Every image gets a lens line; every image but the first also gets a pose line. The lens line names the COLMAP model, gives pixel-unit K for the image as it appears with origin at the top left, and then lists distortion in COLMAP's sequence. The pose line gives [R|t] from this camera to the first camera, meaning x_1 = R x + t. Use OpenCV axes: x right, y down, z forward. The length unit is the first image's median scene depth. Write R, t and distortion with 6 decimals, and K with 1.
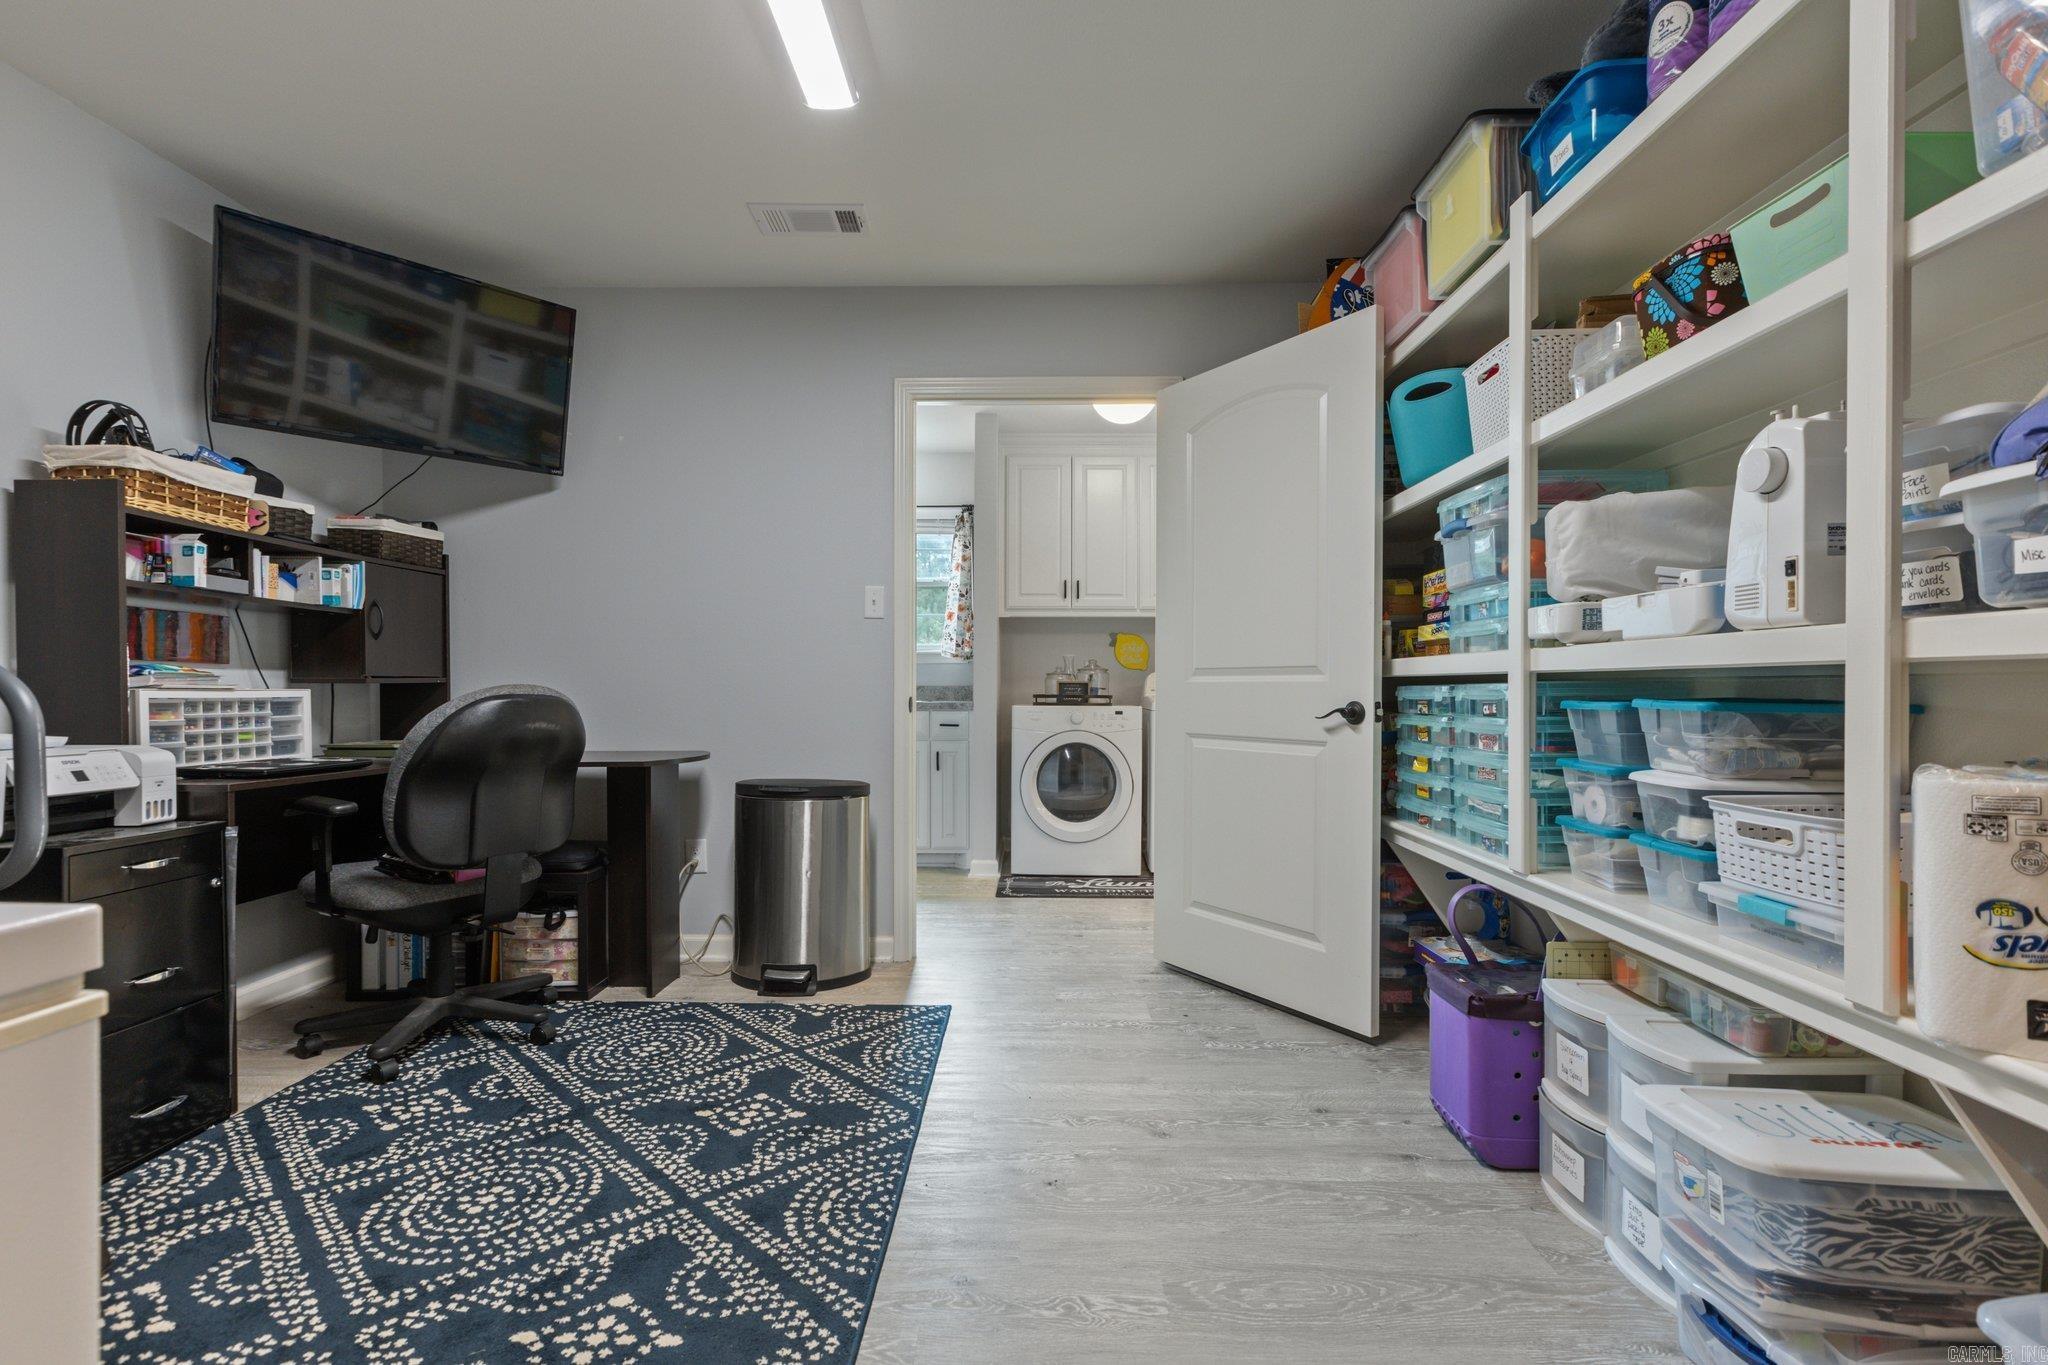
lens RADIAL K [[936.4, 0, 1021.9], [0, 936.4, 691.2], [0, 0, 1]] dist [0.002714, -0.000434]
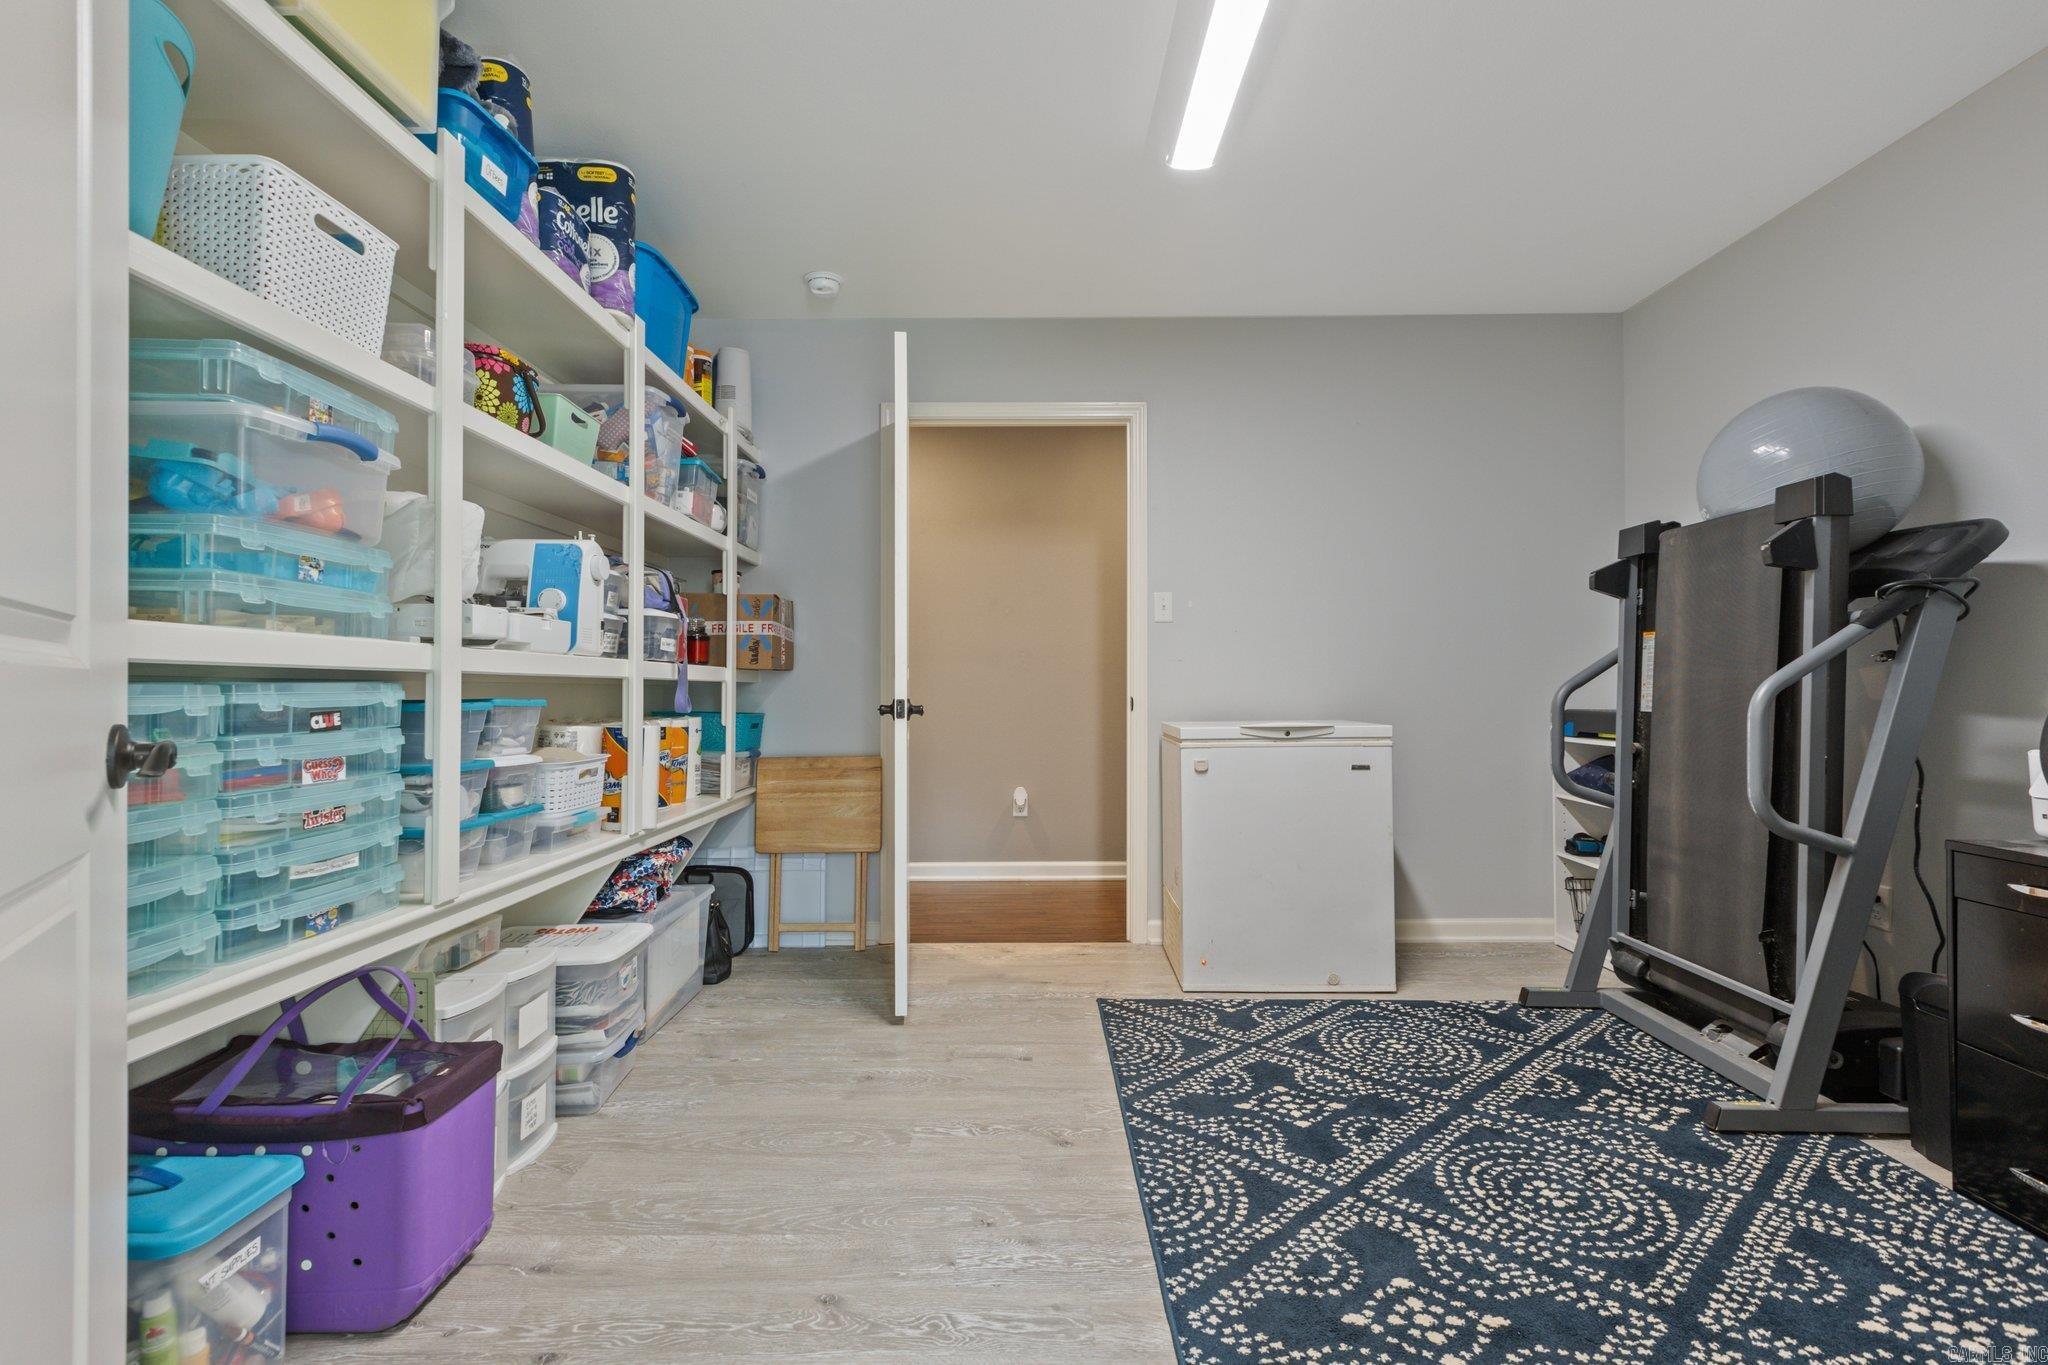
lens RADIAL K [[936.4, 0, 1025.0], [0, 936.4, 687.1], [0, 0, 1]] dist [0.002714, -0.000434]
pose [[-0.999868, 0.002891, -0.015962, 0.007726], [0.002921, 0.999994, -0.001905, -0.003148], [0.015957, -0.001952, -0.999871, 1.962366]]
